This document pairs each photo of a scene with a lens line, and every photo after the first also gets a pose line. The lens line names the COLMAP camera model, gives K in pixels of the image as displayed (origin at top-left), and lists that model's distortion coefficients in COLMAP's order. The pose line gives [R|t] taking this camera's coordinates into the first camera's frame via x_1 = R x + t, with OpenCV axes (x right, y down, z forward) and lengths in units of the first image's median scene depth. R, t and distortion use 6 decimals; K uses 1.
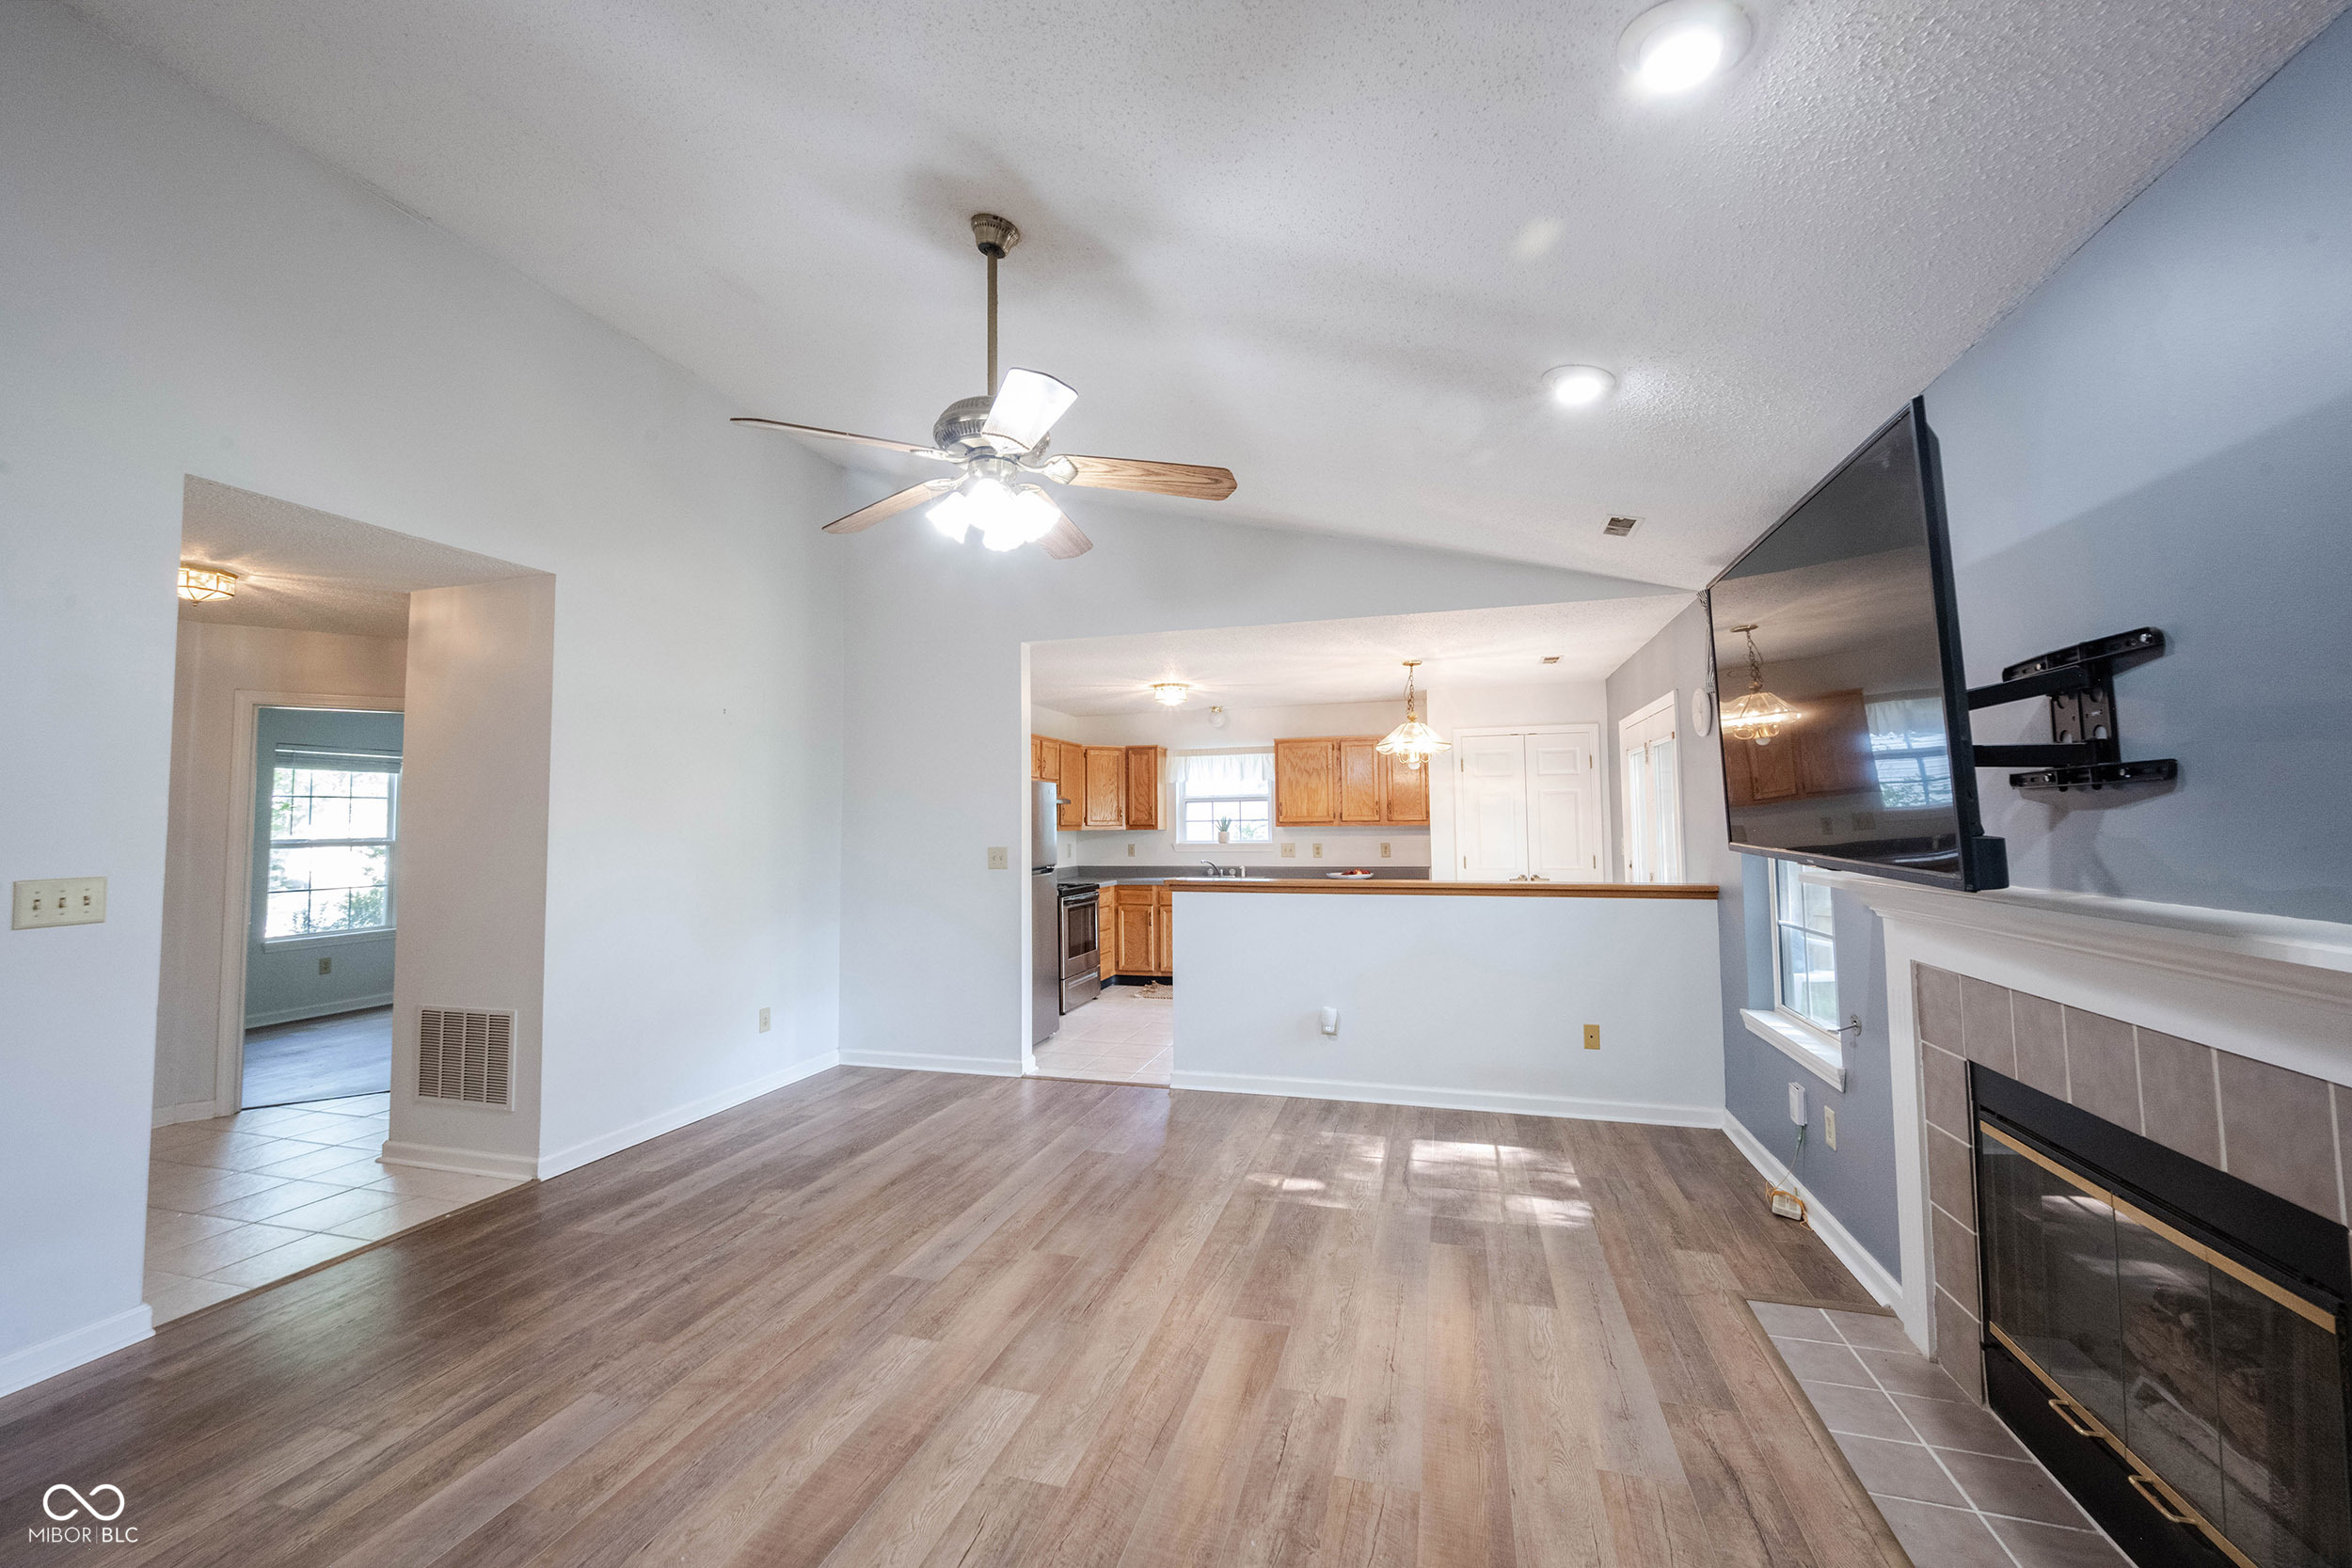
lens RADIAL K [[932.8, 0, 1167.1], [0, 932.8, 774.5], [0, 0, 1]] dist [-0.001889, 0.000007]
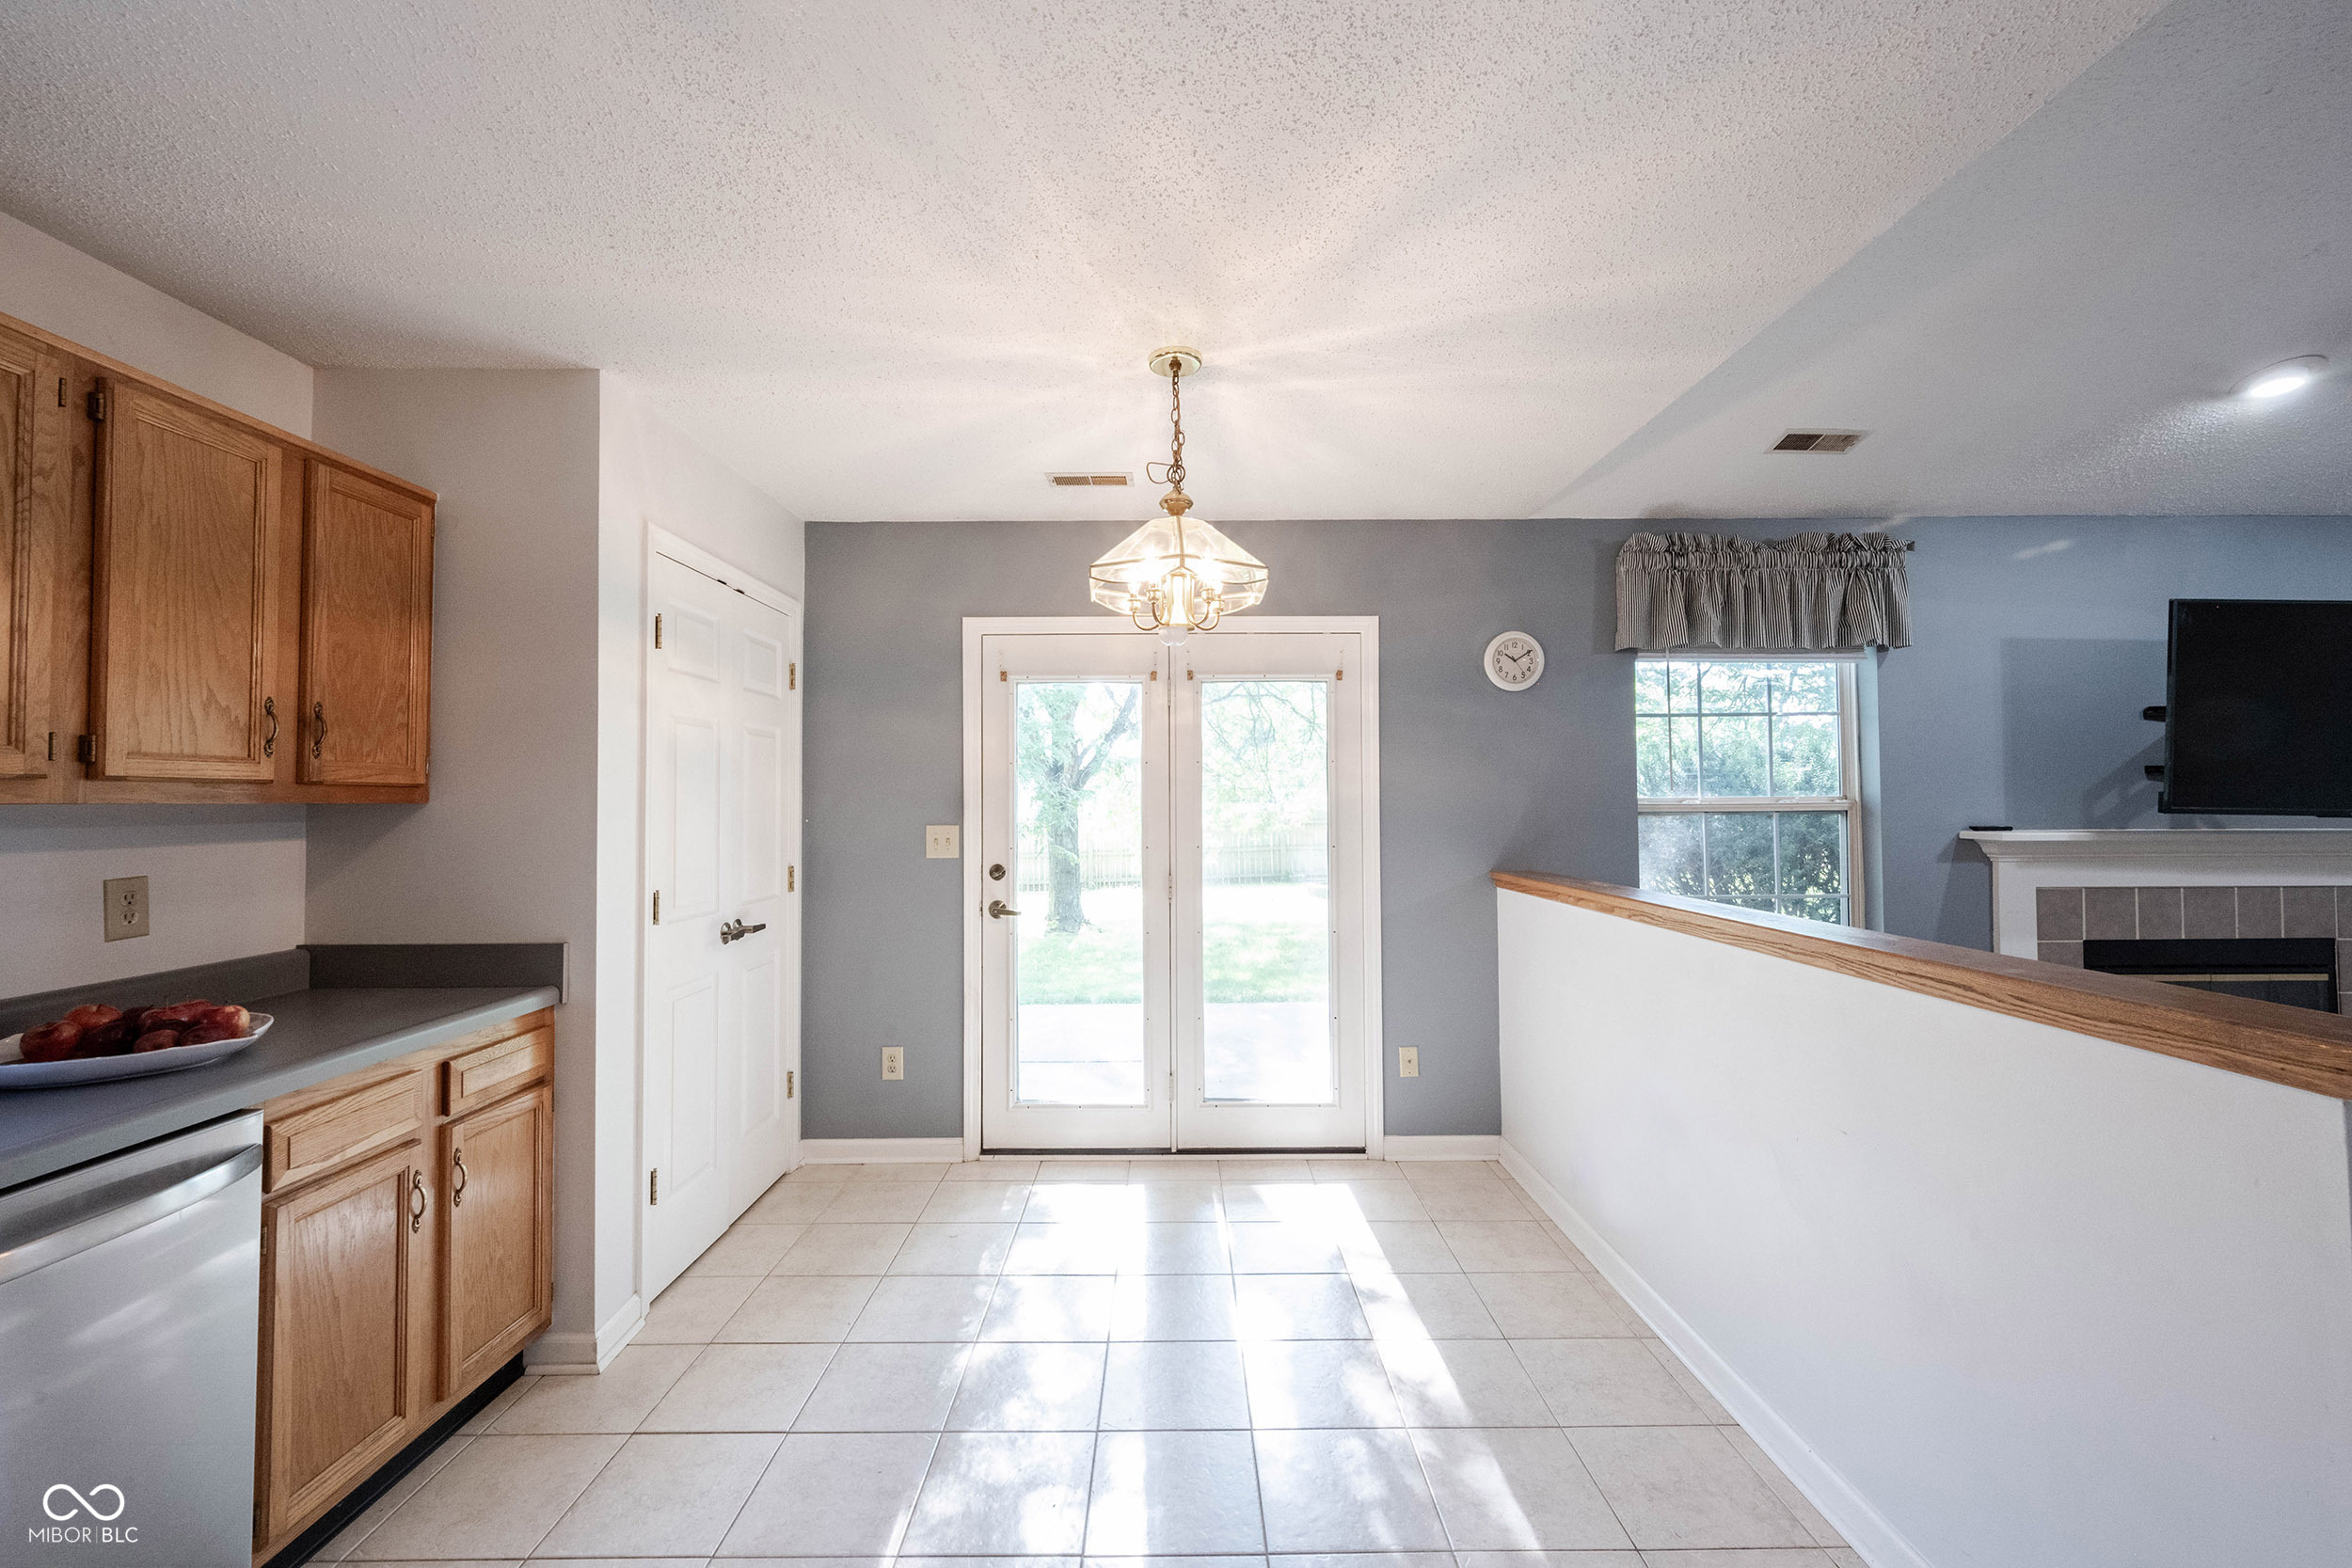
lens RADIAL K [[932.8, 0, 1167.1], [0, 932.8, 774.5], [0, 0, 1]] dist [-0.001889, 0.000007]
pose [[-0.285903, 0.034152, 0.957650, -0.164541], [-0.045867, 0.997732, -0.049275, 0.118998], [-0.957160, -0.058012, -0.283688, 2.062873]]
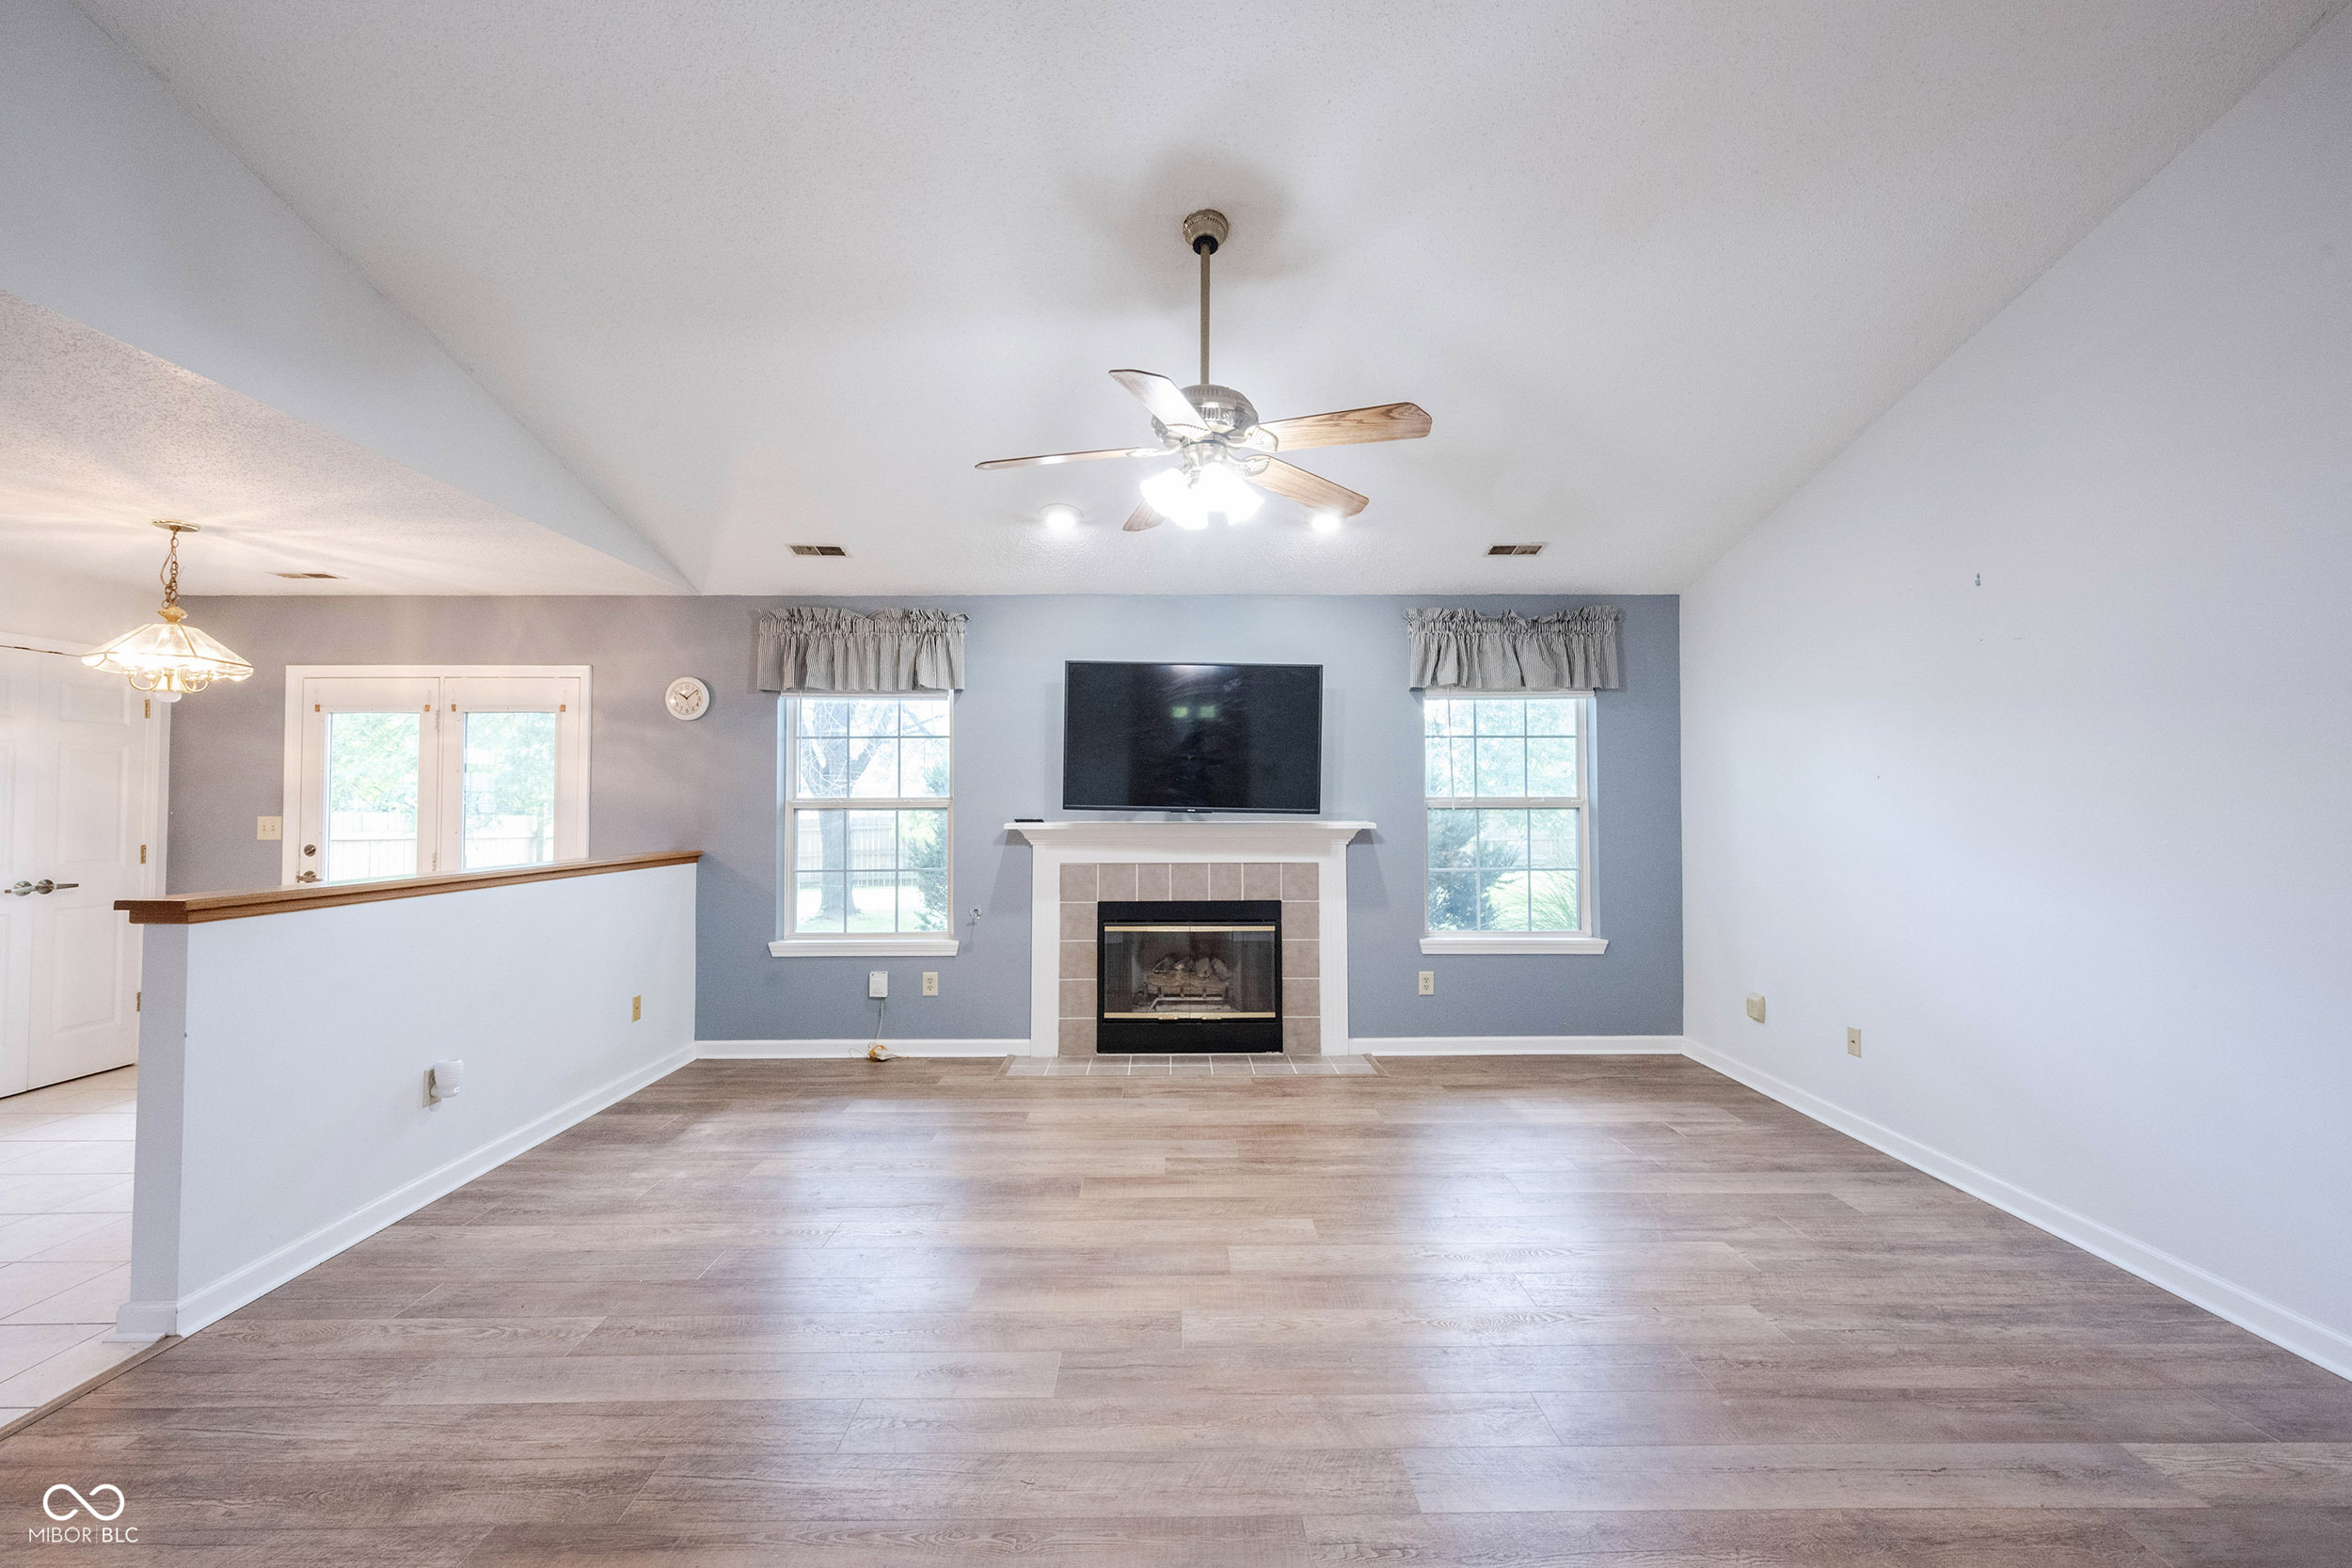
lens RADIAL K [[945.1, 0, 1172.9], [0, 945.1, 776.5], [0, 0, 1]] dist [-0.000555, -0.000012]
pose [[-0.291083, 0.032156, 0.956157, -0.940623], [-0.048624, 0.997646, -0.048354, 0.074684], [-0.955461, -0.060567, -0.288834, 1.035806]]
